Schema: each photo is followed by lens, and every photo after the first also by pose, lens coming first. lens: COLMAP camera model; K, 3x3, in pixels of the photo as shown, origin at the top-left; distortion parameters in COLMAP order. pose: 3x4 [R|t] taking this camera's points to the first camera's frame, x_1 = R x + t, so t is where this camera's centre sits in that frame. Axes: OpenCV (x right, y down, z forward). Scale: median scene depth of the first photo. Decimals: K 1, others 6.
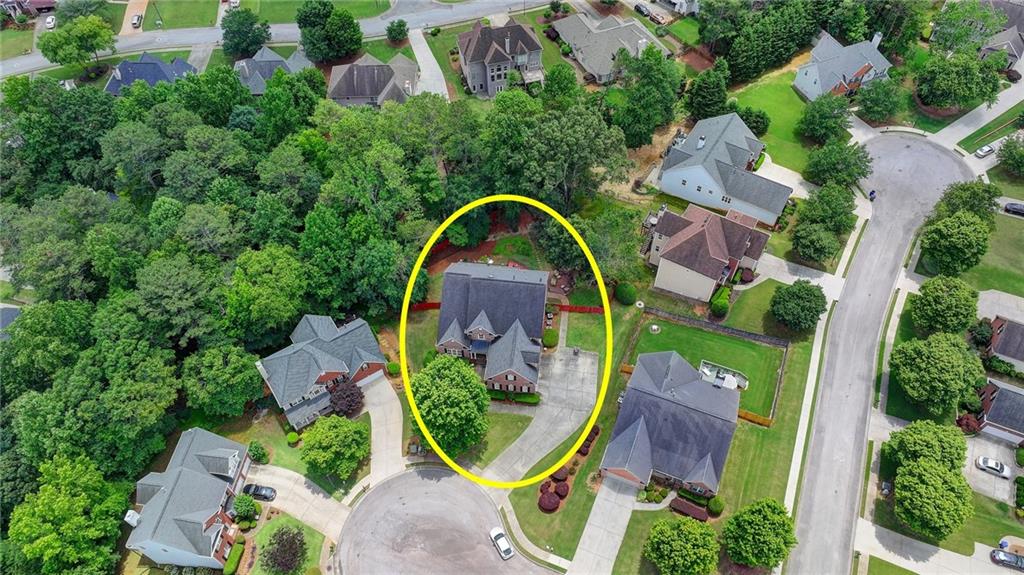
lens RADIAL K [[712.7, 0, 512.0], [0, 712.7, 287.5], [0, 0, 1]] dist [0.001011, 0.005601]
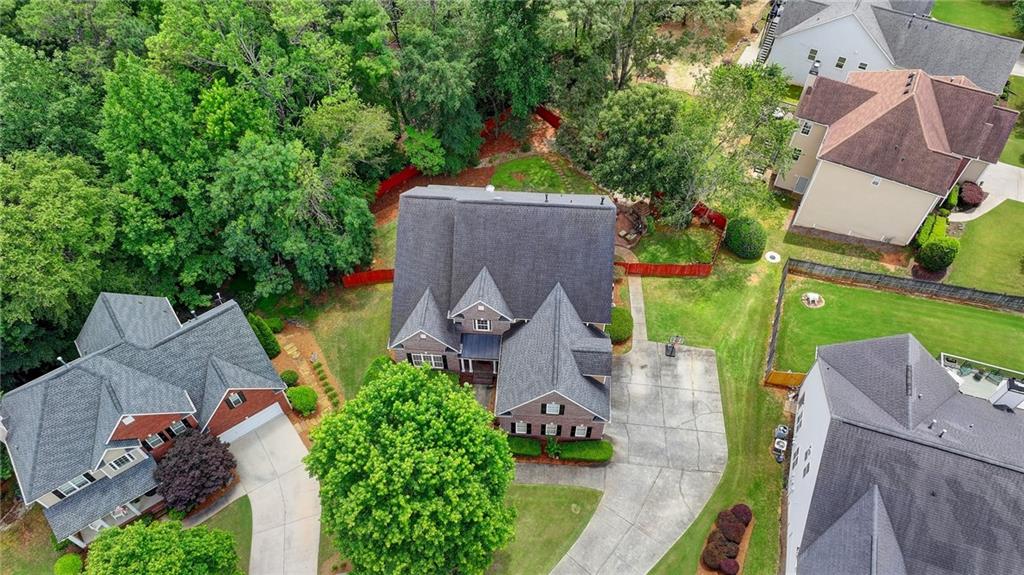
lens RADIAL K [[712.7, 0, 512.0], [0, 712.7, 287.5], [0, 0, 1]] dist [0.001011, 0.005601]
pose [[0.998496, -0.040283, 0.037201, -0.040582], [0.041144, 0.998896, -0.022683, 0.056148], [-0.036246, 0.024180, 0.999050, 0.526273]]
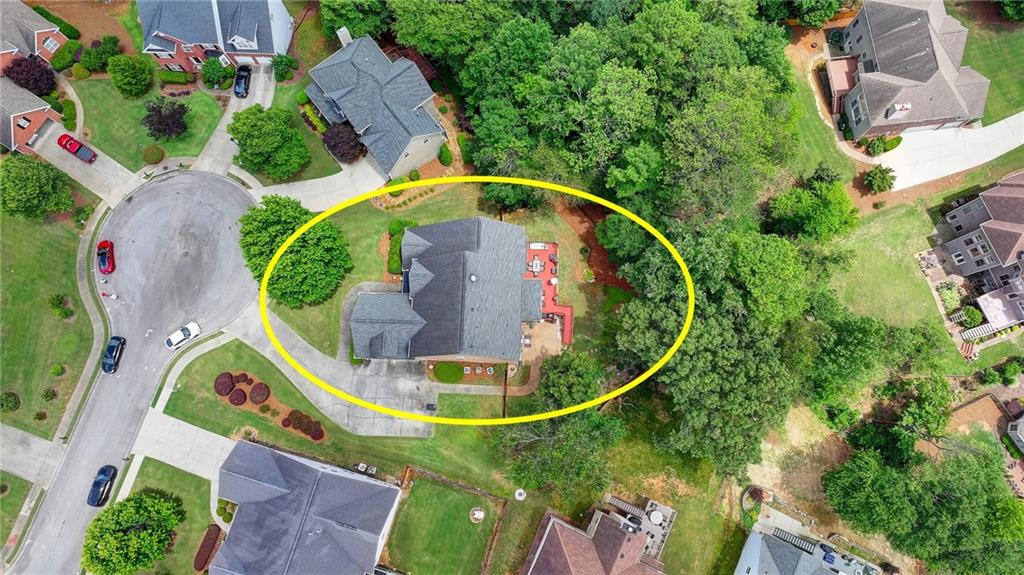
lens RADIAL K [[712.7, 0, 512.0], [0, 712.7, 287.5], [0, 0, 1]] dist [0.001011, 0.005601]
pose [[0.093646, 0.976780, -0.192696, 0.125685], [-0.799817, 0.189067, 0.569689, -0.462977], [0.592893, 0.100772, 0.798951, 0.445466]]
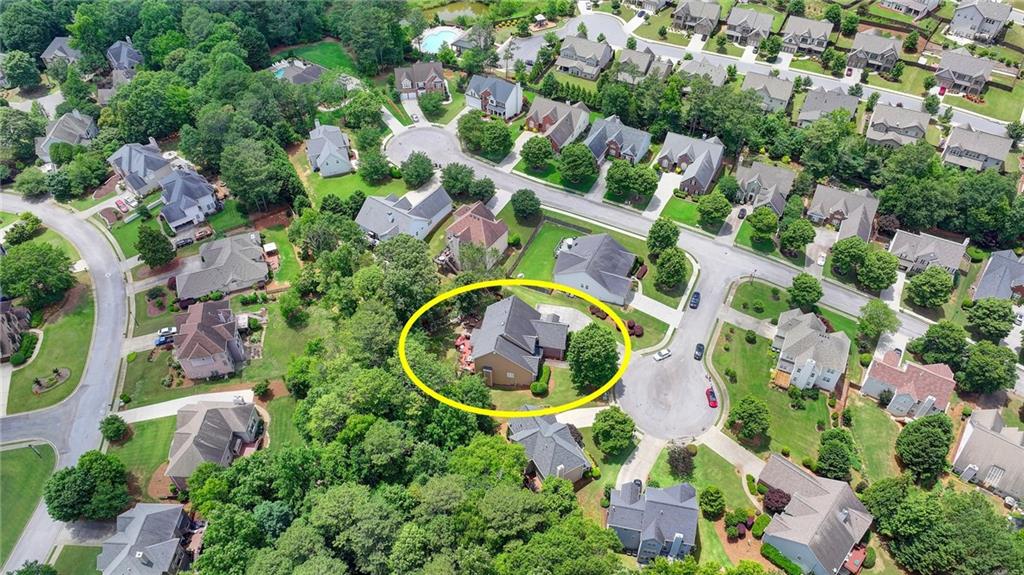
lens RADIAL K [[712.7, 0, 512.0], [0, 712.7, 287.5], [0, 0, 1]] dist [0.001011, 0.005601]
pose [[0.069295, -0.713426, 0.697296, -1.001218], [0.804101, 0.453642, 0.384227, -0.600021], [-0.590440, 0.534071, 0.605102, 0.066878]]
